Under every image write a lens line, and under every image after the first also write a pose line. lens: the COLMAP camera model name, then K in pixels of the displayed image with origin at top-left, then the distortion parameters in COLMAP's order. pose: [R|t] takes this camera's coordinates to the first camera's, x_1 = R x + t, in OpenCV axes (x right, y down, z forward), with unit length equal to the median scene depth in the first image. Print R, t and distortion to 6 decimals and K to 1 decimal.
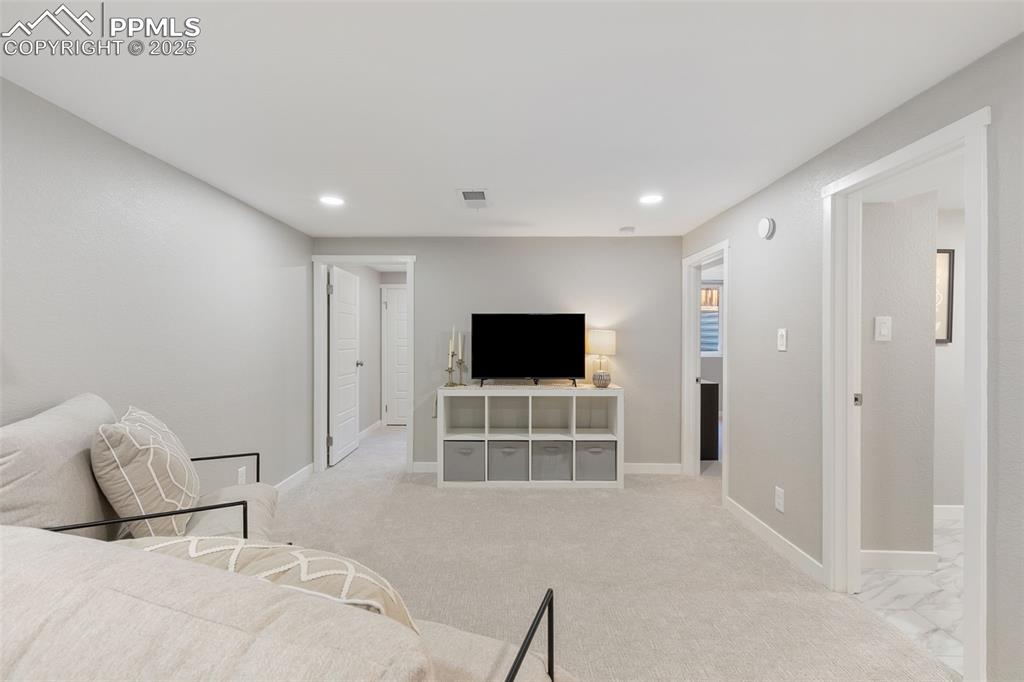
lens RADIAL K [[454.8, 0, 510.1], [0, 454.8, 338.9], [0, 0, 1]] dist [0.003253, 0.000243]
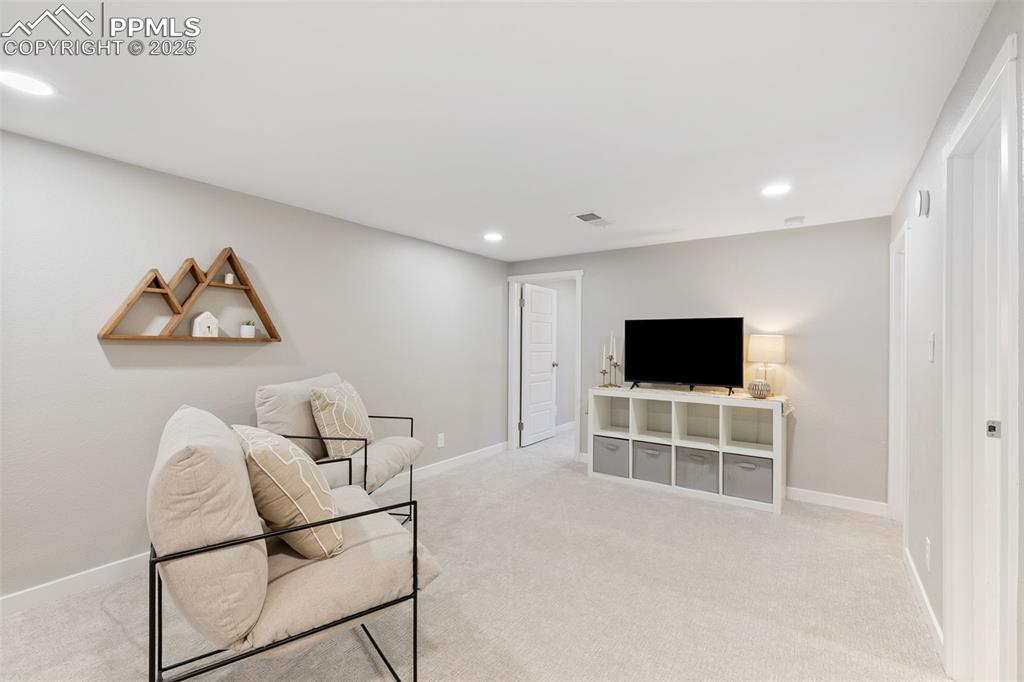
lens RADIAL K [[454.8, 0, 510.1], [0, 454.8, 338.9], [0, 0, 1]] dist [0.003253, 0.000243]
pose [[0.819564, 0.000598, -0.572988, 0.319720], [-0.006856, 0.999938, -0.008763, -0.000238], [0.572947, 0.011110, 0.819517, -0.029549]]
